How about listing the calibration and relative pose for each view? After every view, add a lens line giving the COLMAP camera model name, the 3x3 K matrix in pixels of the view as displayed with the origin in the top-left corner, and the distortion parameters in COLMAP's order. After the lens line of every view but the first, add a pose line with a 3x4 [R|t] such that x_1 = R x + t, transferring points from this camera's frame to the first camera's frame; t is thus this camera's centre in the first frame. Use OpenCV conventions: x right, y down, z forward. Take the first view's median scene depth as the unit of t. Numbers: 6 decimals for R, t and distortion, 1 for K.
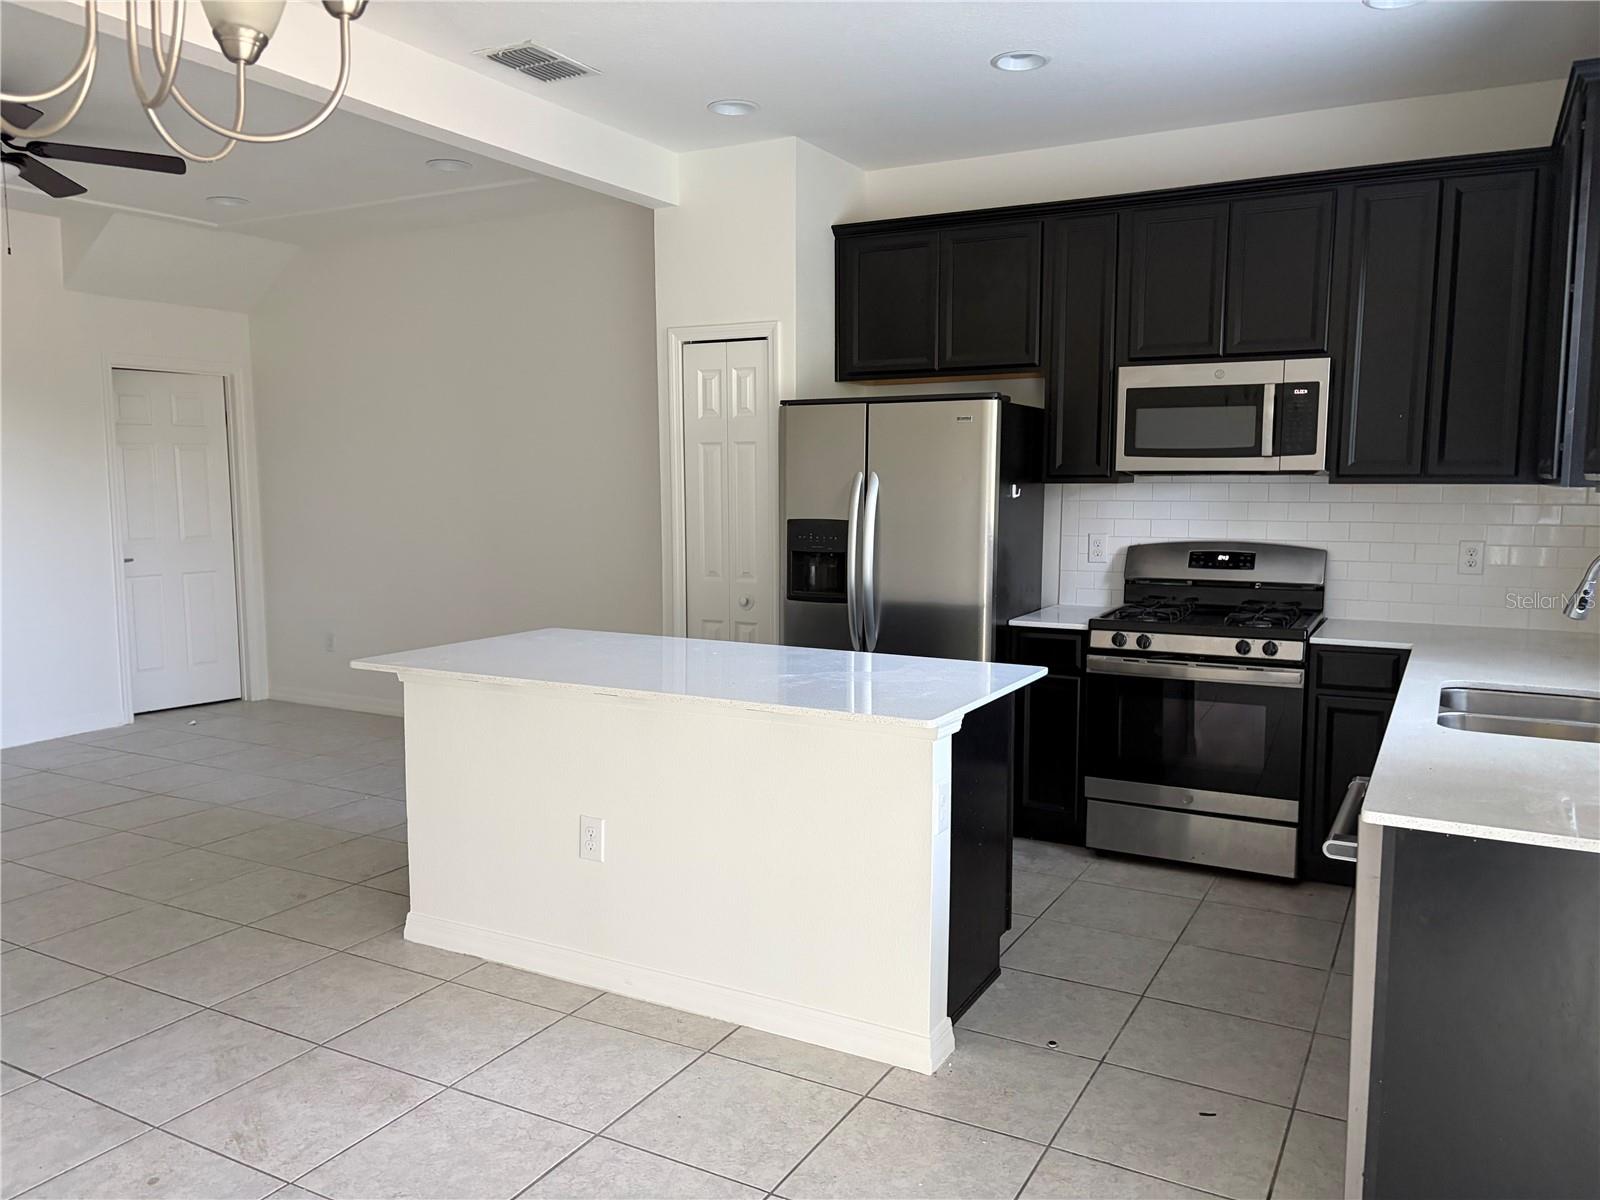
lens RADIAL K [[1209.9, 0, 795.6], [0, 1209.9, 606.4], [0, 0, 1]] dist [0.037390, -0.030079]
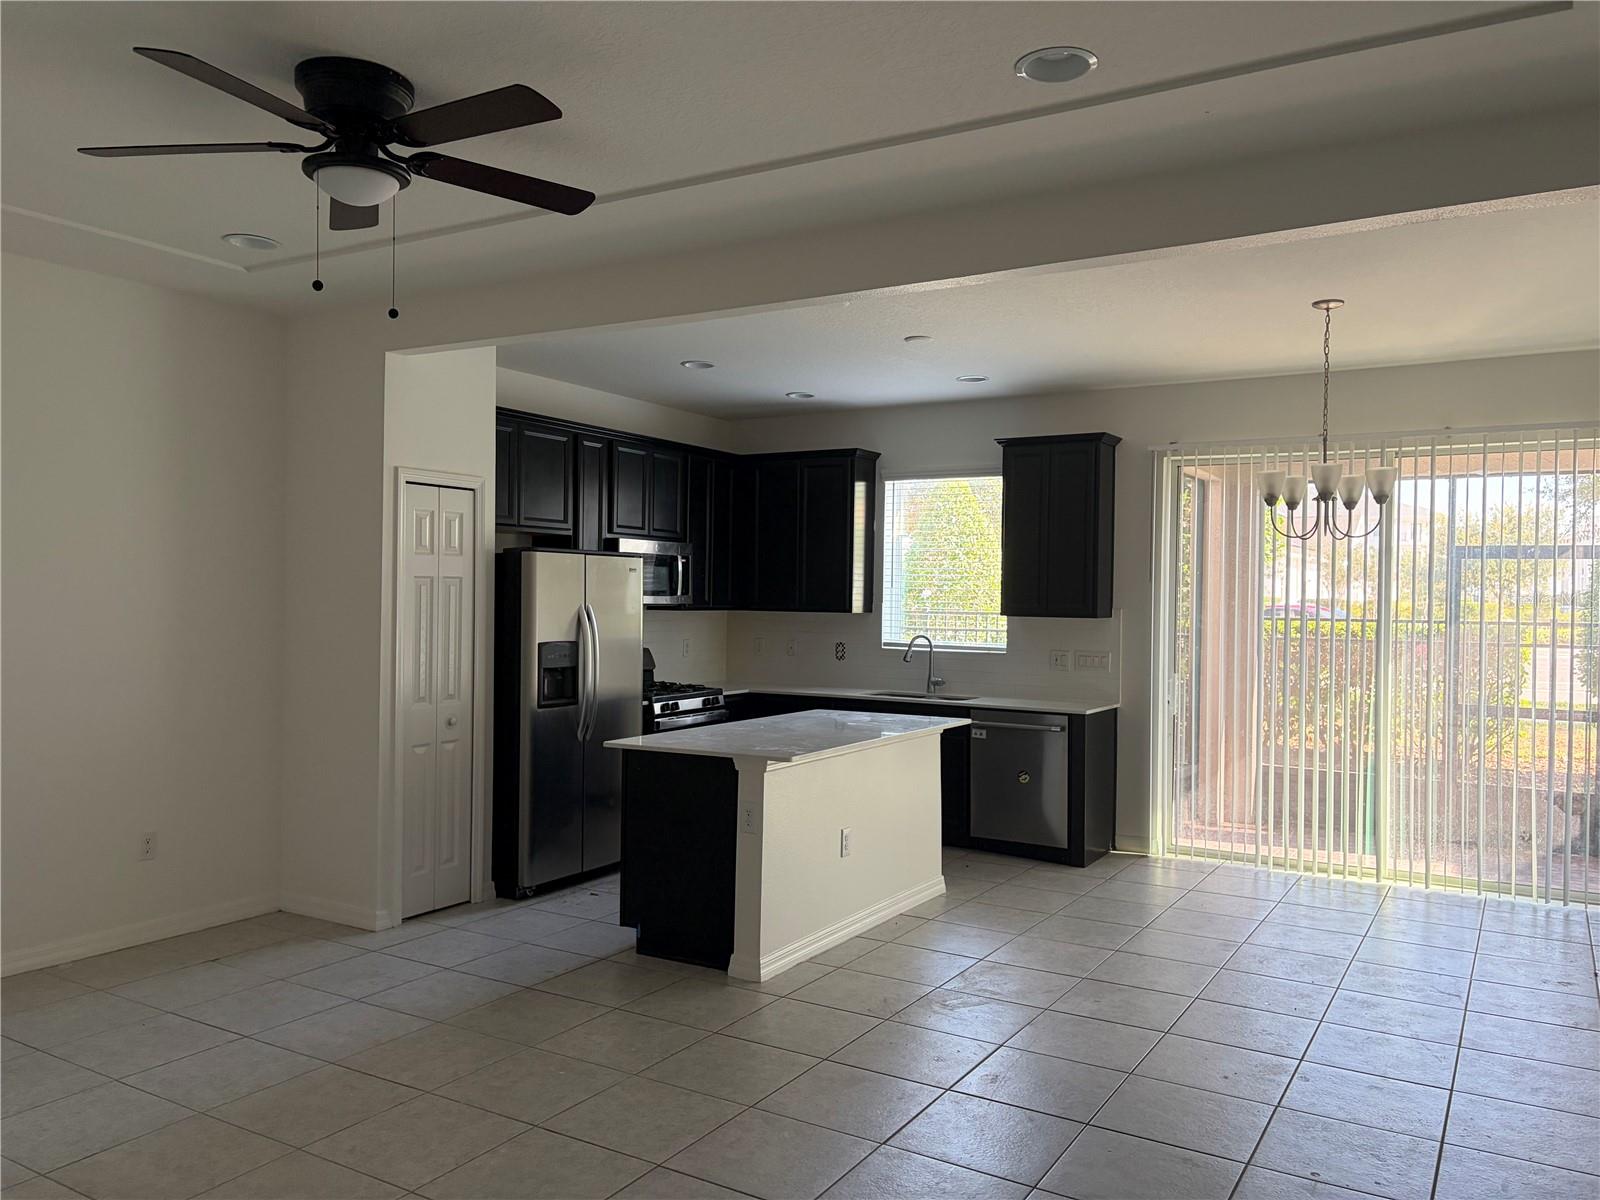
lens RADIAL K [[1209.9, 0, 792.0], [0, 1209.9, 594.4], [0, 0, 1]] dist [0.037390, -0.030079]
pose [[0.041788, 0.002122, 0.999124, -1.375704], [0.100901, 0.994876, -0.006333, -0.097624], [-0.994018, 0.101077, 0.041360, 0.771242]]
